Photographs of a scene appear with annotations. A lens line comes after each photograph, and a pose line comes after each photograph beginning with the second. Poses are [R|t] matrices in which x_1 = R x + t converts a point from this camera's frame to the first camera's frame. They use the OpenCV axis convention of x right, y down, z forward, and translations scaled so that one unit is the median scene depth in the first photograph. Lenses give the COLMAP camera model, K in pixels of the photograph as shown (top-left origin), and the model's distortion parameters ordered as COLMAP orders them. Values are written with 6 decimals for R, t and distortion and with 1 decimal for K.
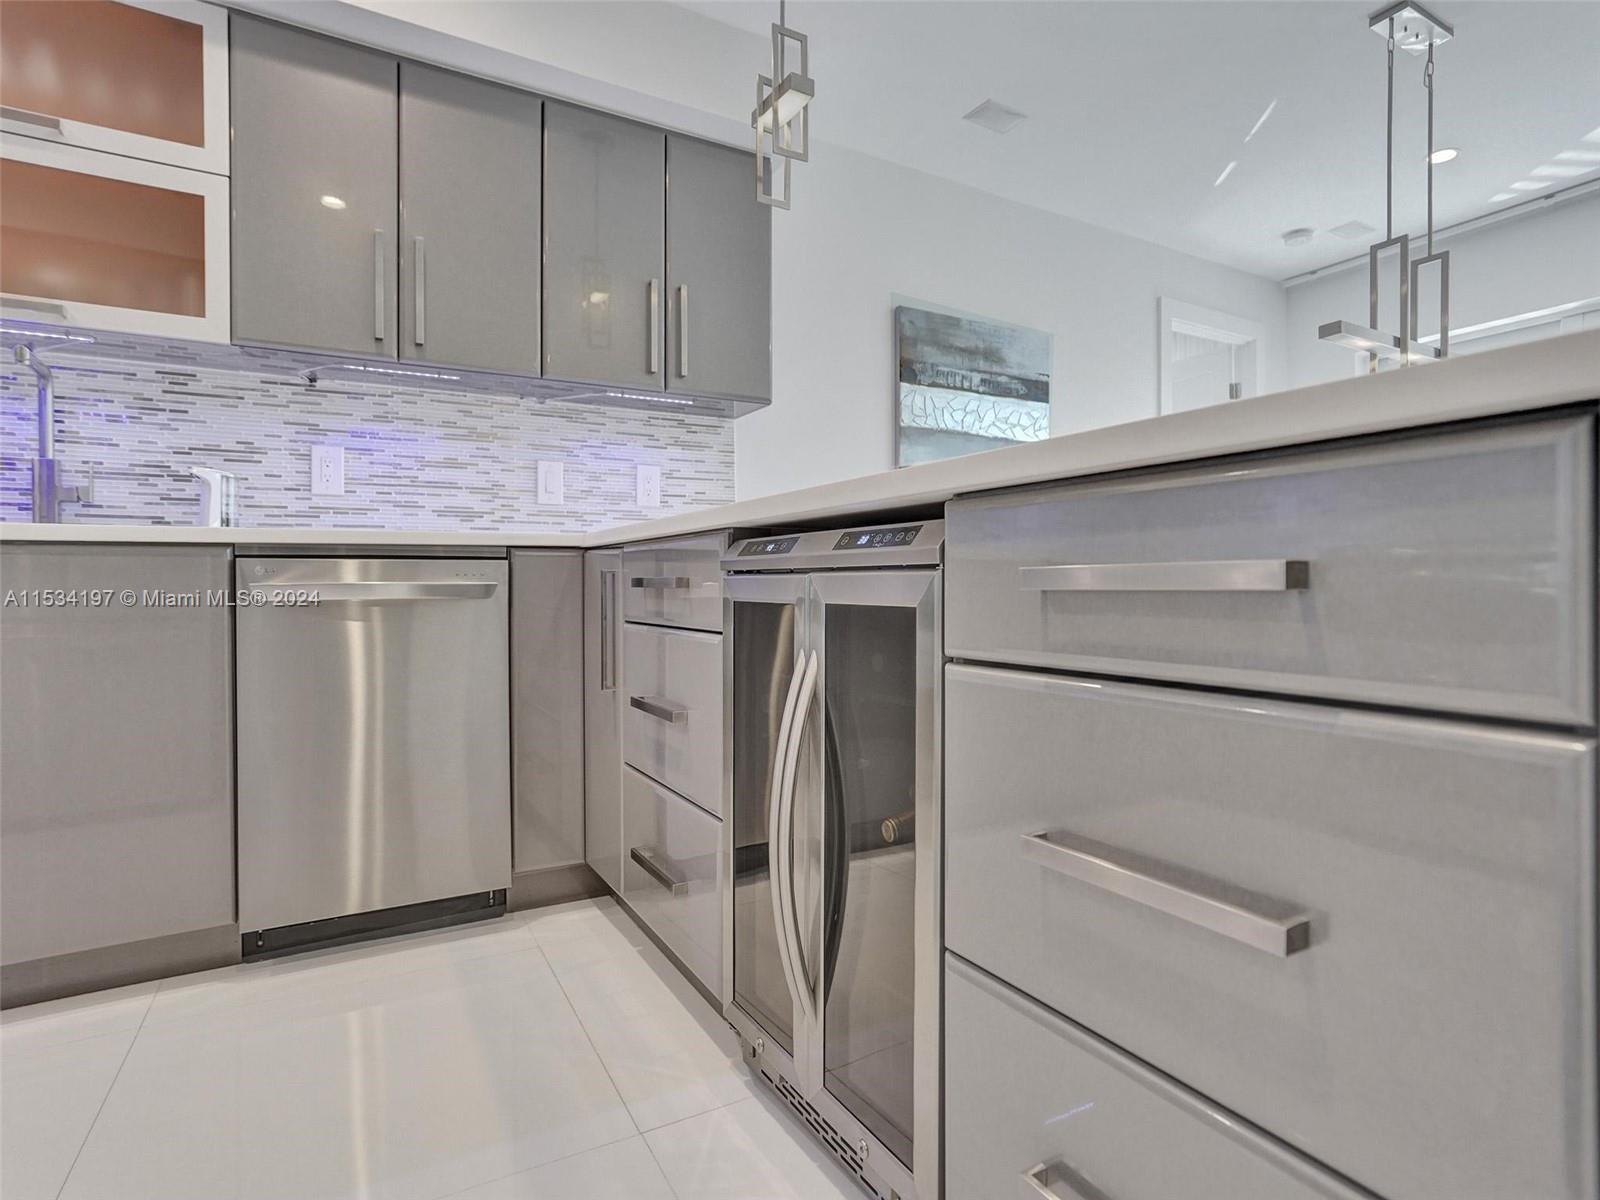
lens RADIAL K [[824.8, 0, 802.9], [0, 824.8, 591.0], [0, 0, 1]] dist [-0.036152, 0.016279]
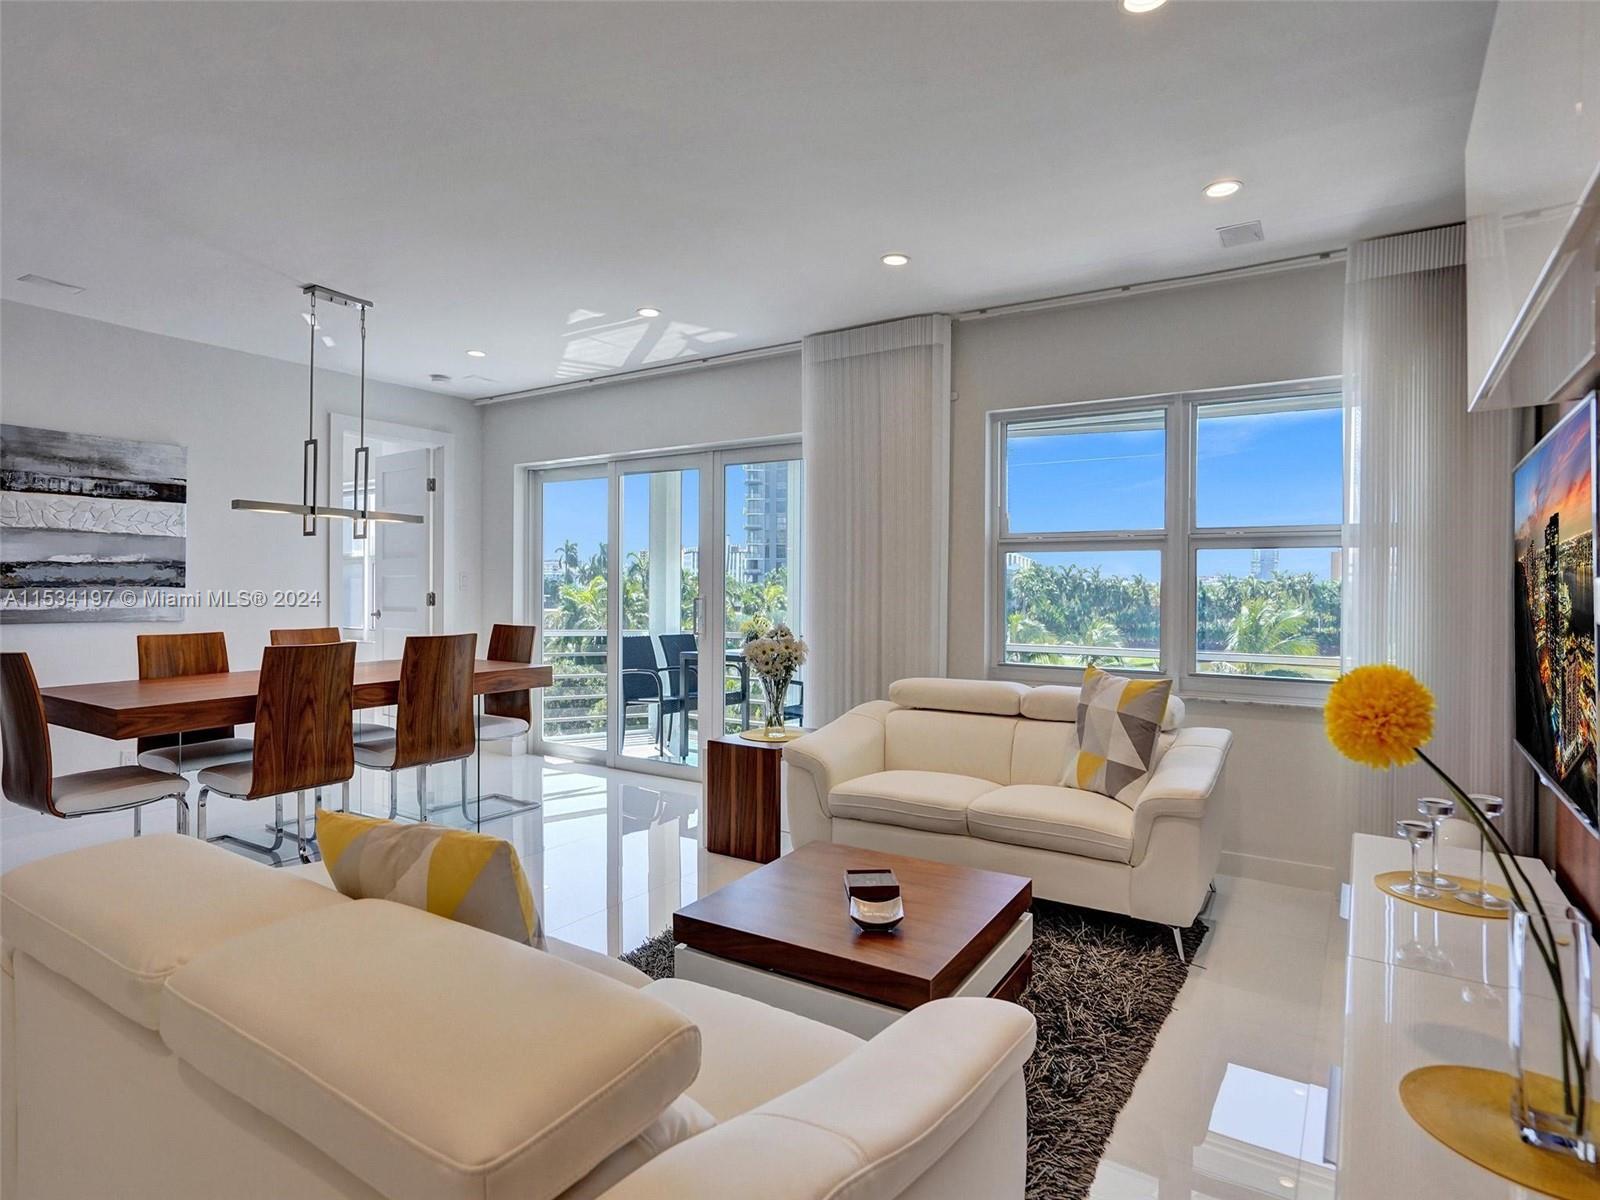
lens RADIAL K [[872.9, 0, 795.4], [0, 872.9, 599.2], [0, 0, 1]] dist [-0.016368, 0.017144]
pose [[0.886984, 0.005908, 0.461762, 0.775842], [-0.008200, 0.999962, 0.002959, -0.151080], [-0.461727, -0.006411, 0.886999, -0.845117]]
